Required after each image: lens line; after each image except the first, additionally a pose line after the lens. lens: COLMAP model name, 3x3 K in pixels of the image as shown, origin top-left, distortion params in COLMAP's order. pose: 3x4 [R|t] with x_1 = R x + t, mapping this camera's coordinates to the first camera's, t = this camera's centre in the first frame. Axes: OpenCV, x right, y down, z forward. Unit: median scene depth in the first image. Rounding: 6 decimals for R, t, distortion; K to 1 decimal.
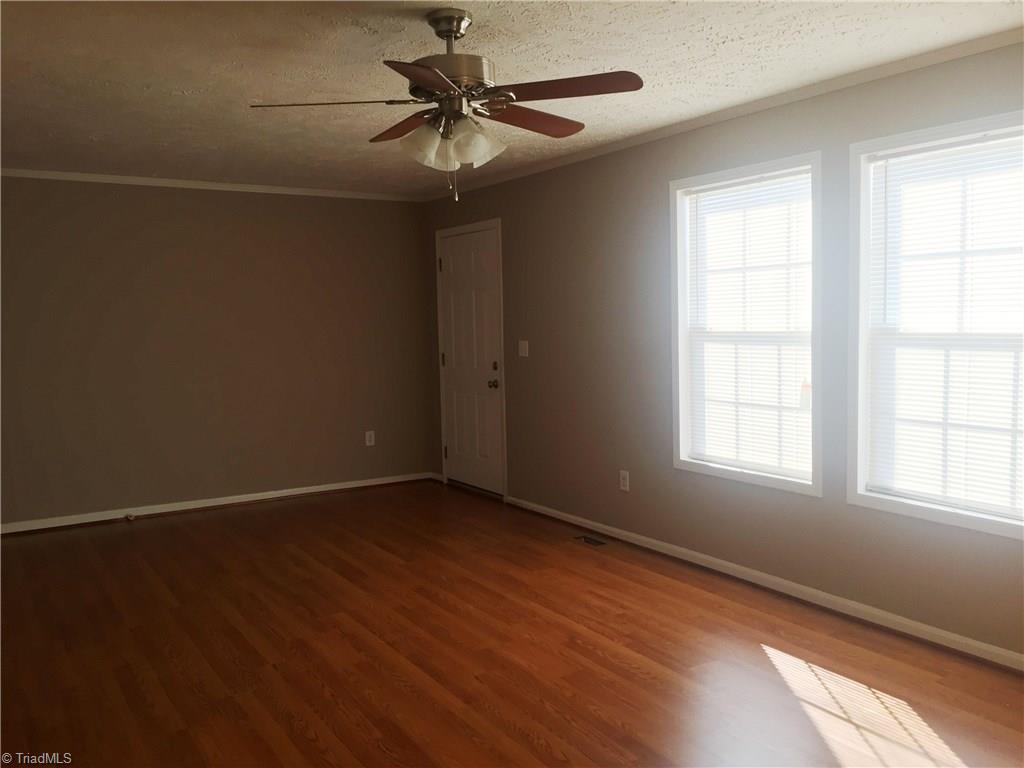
lens RADIAL K [[874.0, 0, 512.8], [0, 874.0, 386.5], [0, 0, 1]] dist [0.069081, 0.003085]
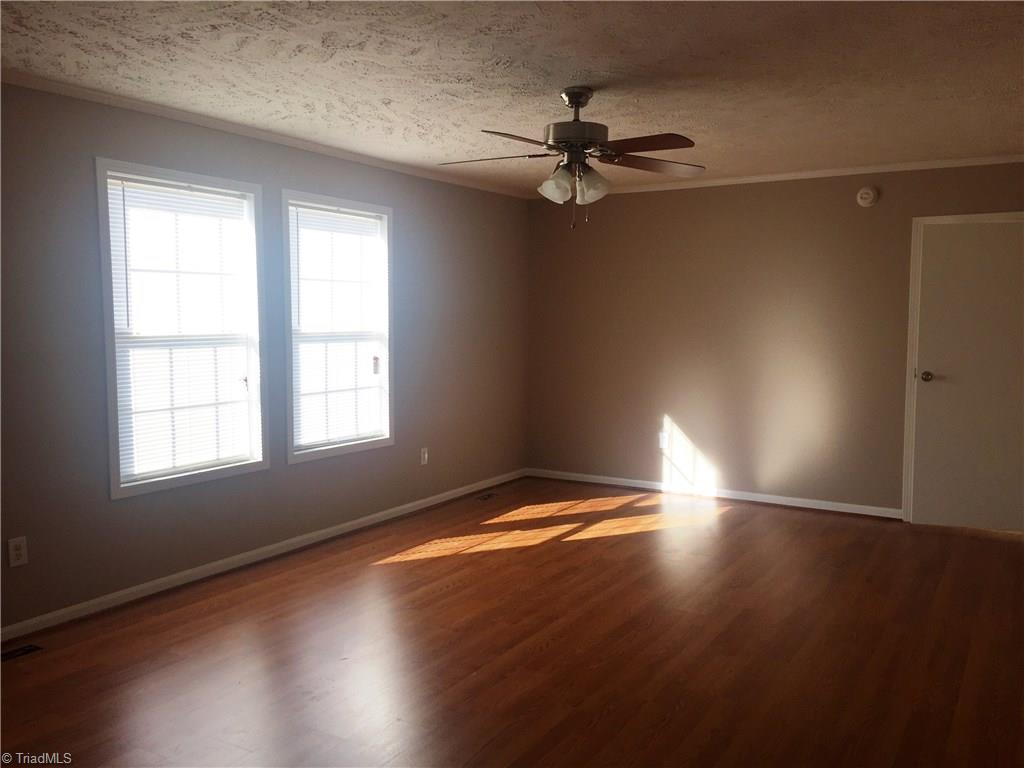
lens RADIAL K [[874.0, 0, 513.4], [0, 874.0, 385.9], [0, 0, 1]] dist [0.069081, 0.003085]
pose [[-0.456159, -0.059116, 0.887932, -0.871436], [0.074637, 0.991734, 0.104371, -0.089056], [-0.886763, 0.113883, -0.447976, 1.216107]]
